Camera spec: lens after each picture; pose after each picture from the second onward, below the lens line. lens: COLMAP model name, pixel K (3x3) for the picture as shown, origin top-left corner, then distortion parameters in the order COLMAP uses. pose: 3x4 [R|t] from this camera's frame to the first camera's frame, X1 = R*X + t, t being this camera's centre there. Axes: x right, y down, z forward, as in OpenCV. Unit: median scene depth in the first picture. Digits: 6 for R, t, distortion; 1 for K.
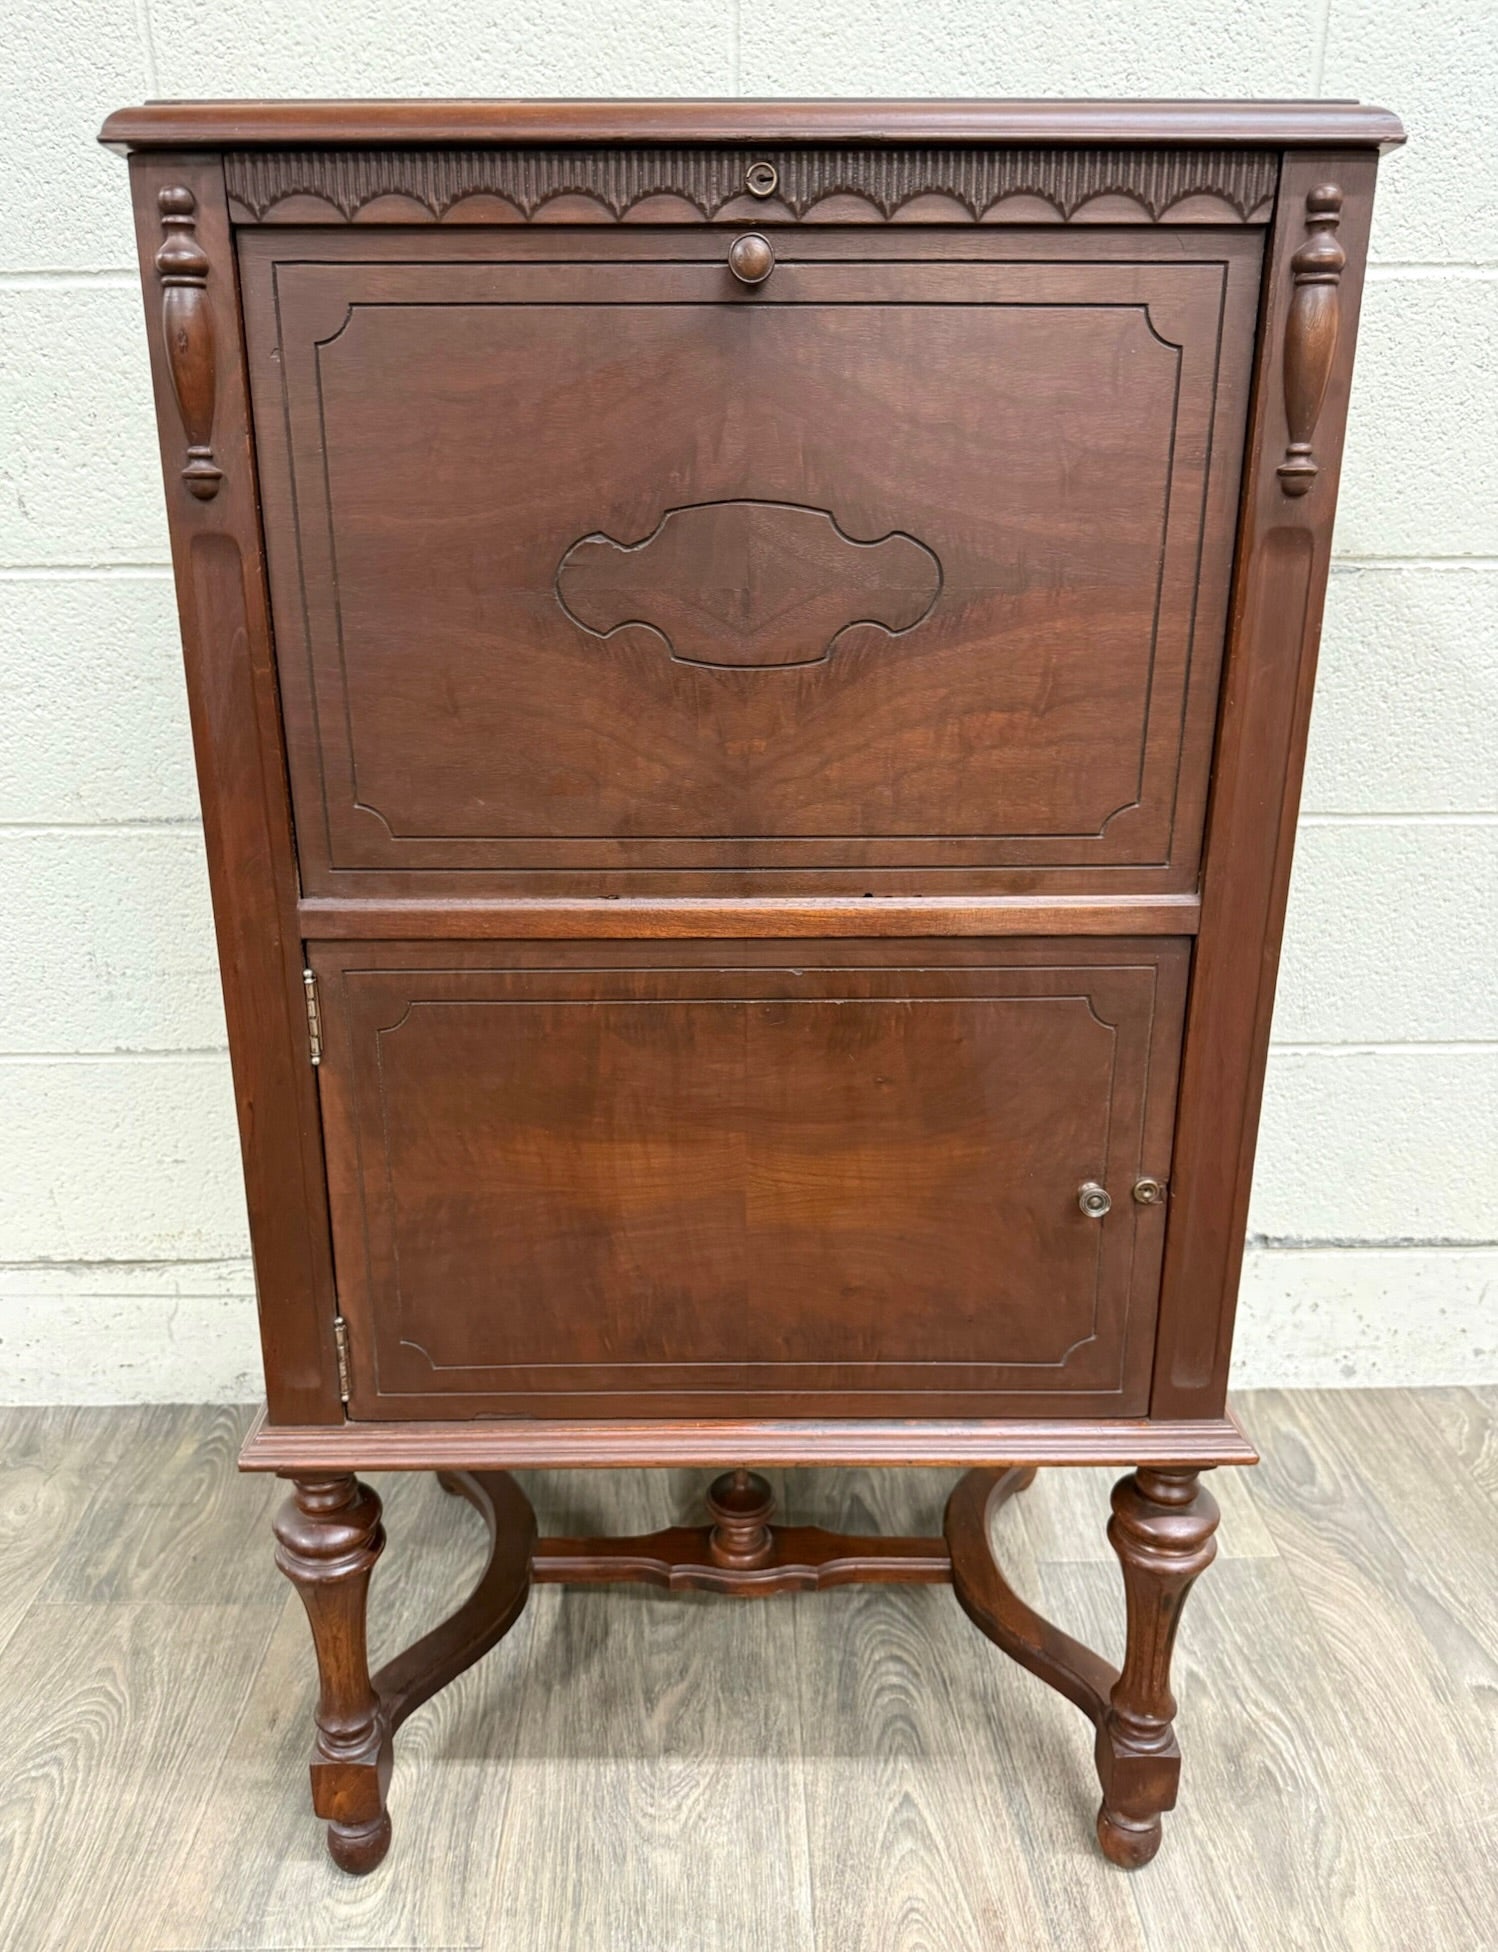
lens RADIAL K [[1477.4, 0, 729.9], [0, 1477.4, 984.5], [0, 0, 1]] dist [-0.016919, 0.005153]
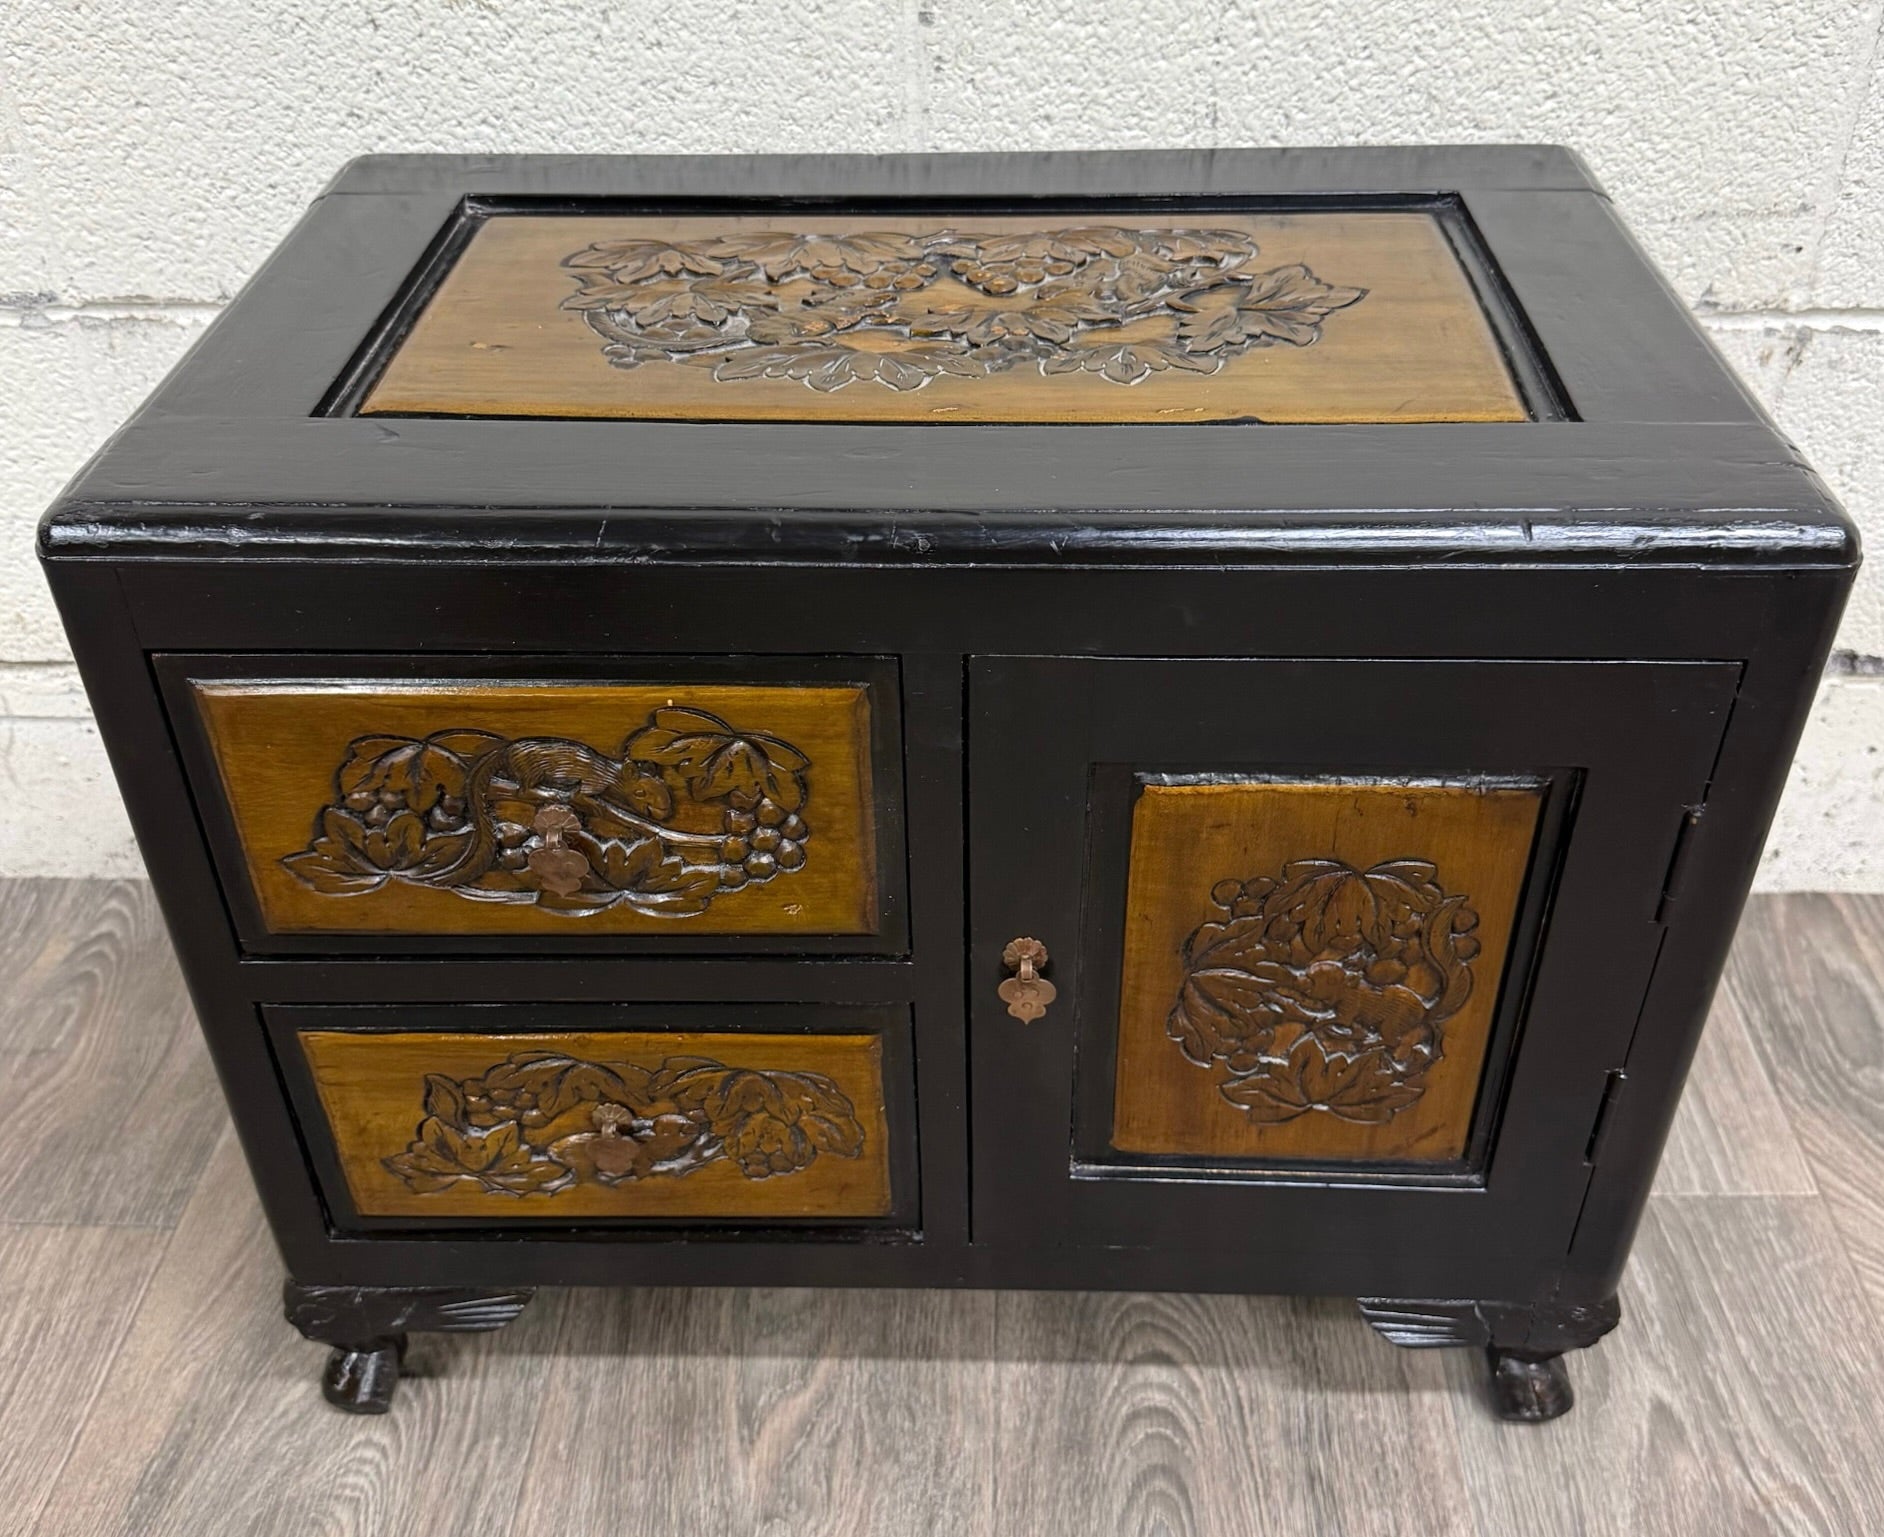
lens RADIAL K [[1868.9, 0, 941.5], [0, 1868.9, 783.2], [0, 0, 1]] dist [-0.013147, 0.000000]
pose [[0.999036, 0.021030, -0.038525, 0.048606], [-0.008500, 0.953821, 0.300255, 0.005396], [0.043060, -0.299638, 0.953081, 0.351008]]
